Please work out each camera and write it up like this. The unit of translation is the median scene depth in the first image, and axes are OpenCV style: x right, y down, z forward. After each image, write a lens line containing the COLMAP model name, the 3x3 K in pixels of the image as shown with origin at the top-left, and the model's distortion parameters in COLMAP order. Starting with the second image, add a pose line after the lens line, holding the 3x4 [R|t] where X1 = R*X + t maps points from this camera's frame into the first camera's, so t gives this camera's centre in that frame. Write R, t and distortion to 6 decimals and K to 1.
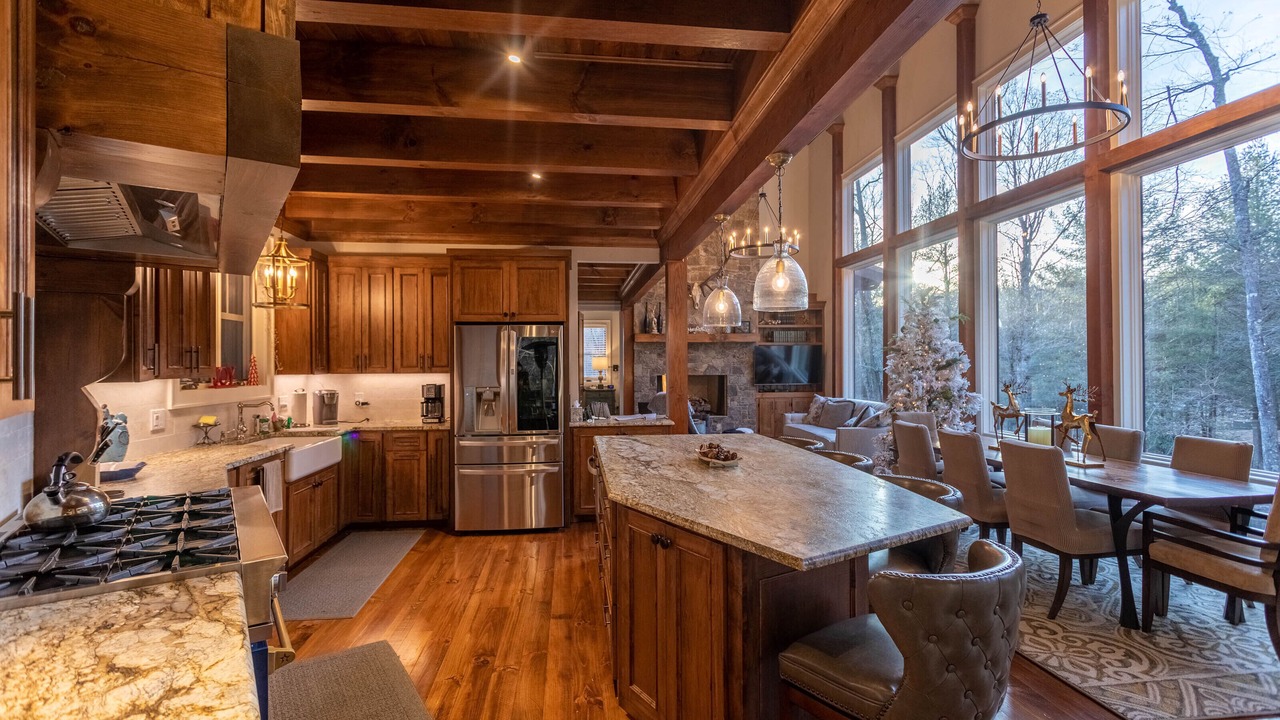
lens RADIAL K [[595.2, 0, 640.0], [0, 595.2, 360.0], [0, 0, 1]] dist [0.000301, 0.000010]
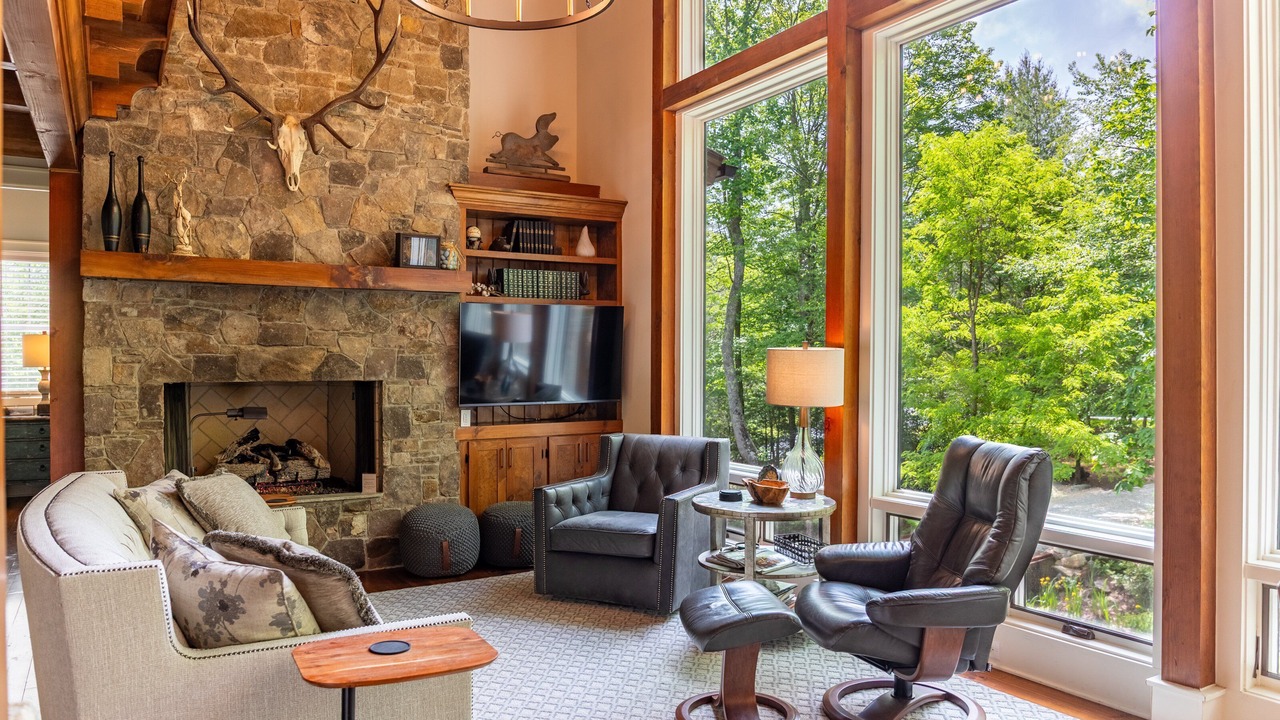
lens RADIAL K [[902.0, 0, 640.0], [0, 902.0, 360.0], [0, 0, 1]] dist [0.004351, 0.000813]
pose [[0.913238, 0.003174, 0.407414, 0.065720], [-0.003184, 0.999995, -0.000654, 0.012826], [-0.407414, -0.000700, 0.913243, 0.433198]]
